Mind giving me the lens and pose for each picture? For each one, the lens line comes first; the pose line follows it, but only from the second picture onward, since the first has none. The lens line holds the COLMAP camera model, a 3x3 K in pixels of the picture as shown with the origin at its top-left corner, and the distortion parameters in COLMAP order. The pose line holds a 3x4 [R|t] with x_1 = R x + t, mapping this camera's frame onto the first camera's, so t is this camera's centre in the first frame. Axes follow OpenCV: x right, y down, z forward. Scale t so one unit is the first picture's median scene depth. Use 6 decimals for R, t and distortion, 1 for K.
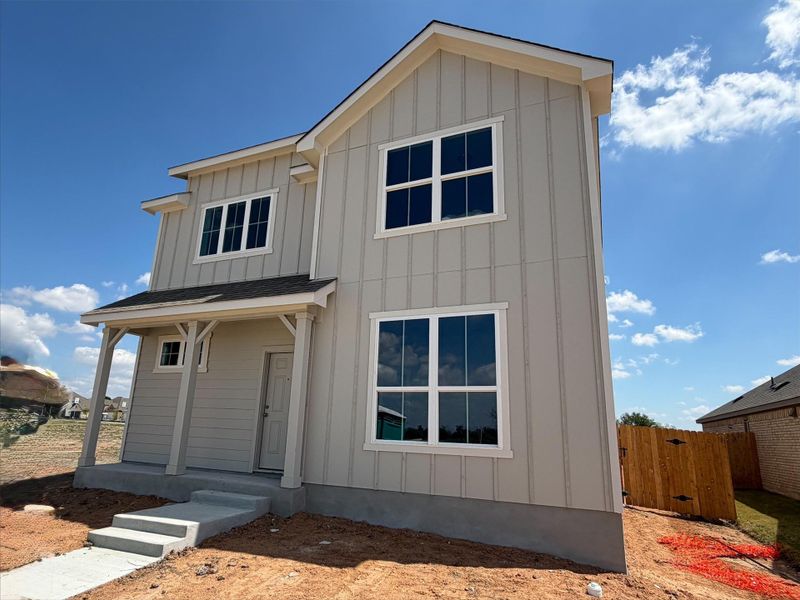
lens RADIAL K [[512.9, 0, 400.7], [0, 512.9, 285.5], [0, 0, 1]] dist [0.004164, 0.001341]
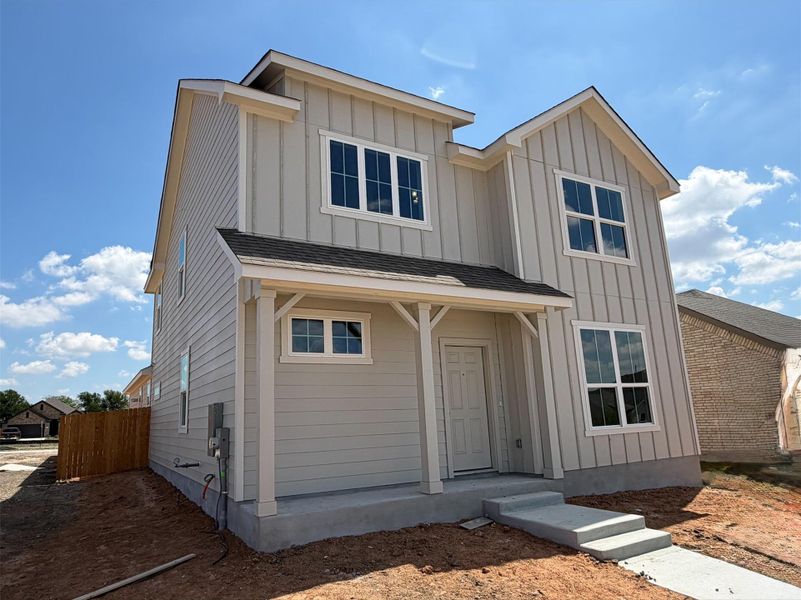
lens RADIAL K [[529.0, 0, 400.5], [0, 529.0, 300.0], [0, 0, 1]] dist [-0.000256, 0.001063]
pose [[0.555165, 0.120686, 0.822938, -1.192779], [-0.170892, 0.984859, -0.029146, 0.103881], [-0.813995, -0.124453, 0.567384, 0.610452]]
